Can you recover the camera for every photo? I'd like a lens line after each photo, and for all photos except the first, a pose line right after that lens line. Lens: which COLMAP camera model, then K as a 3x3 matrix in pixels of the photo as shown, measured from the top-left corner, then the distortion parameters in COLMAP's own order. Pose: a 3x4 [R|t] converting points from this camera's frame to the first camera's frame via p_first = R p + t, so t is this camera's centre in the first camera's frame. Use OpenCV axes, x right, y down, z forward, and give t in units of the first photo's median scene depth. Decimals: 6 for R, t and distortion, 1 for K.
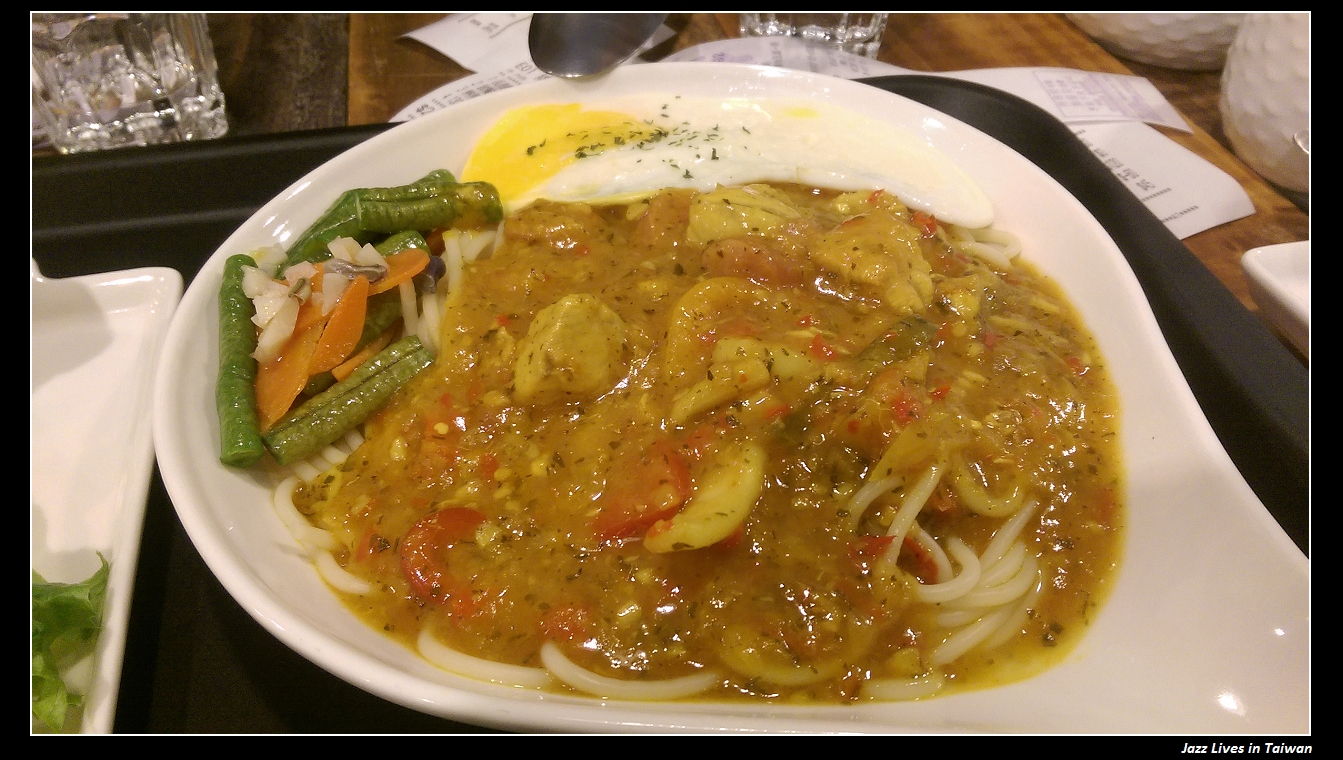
lens RADIAL K [[965.2, 0, 672.7], [0, 965.2, 354.8], [0, 0, 1]] dist [0.098462, -0.171036]
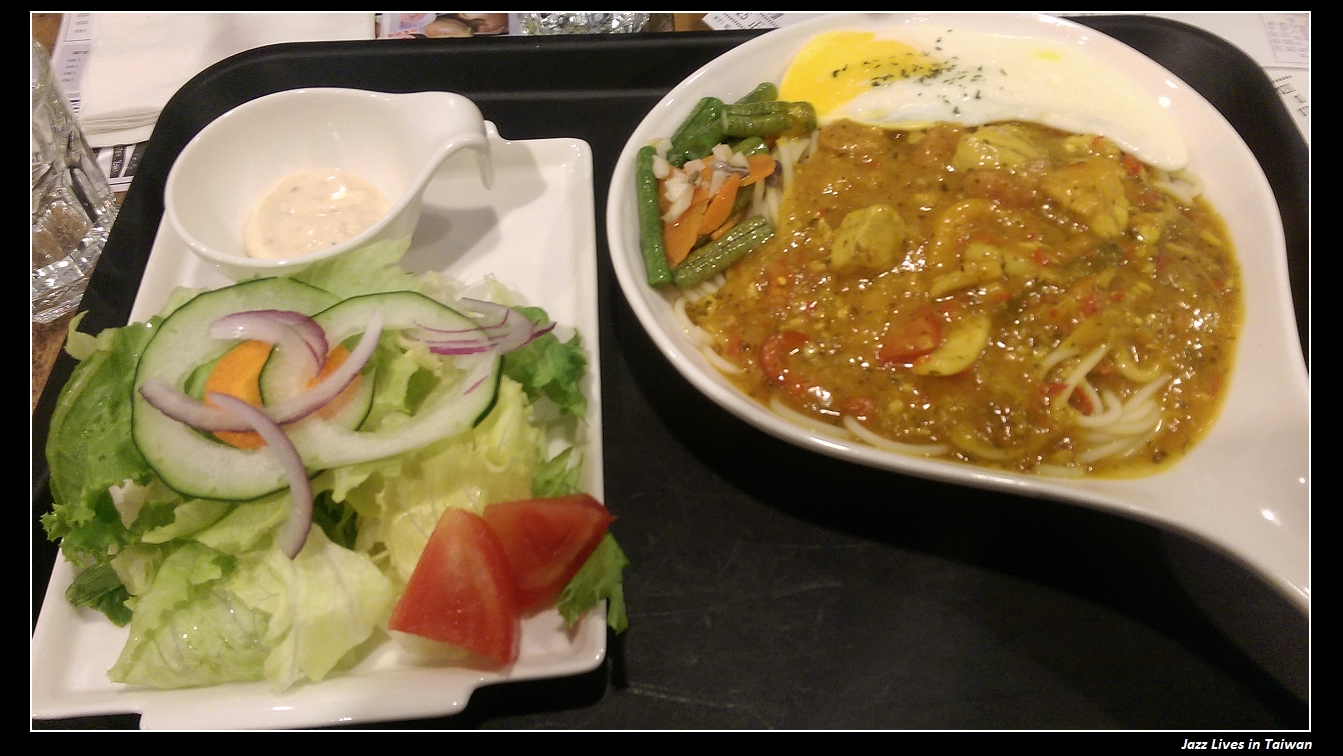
lens RADIAL K [[965.2, 0, 672.7], [0, 965.2, 352.8], [0, 0, 1]] dist [0.098462, -0.171036]
pose [[0.979550, 0.133863, -0.150206, -0.152687], [-0.104030, 0.975988, 0.191378, -0.090373], [0.172218, -0.171838, 0.969955, -0.573055]]
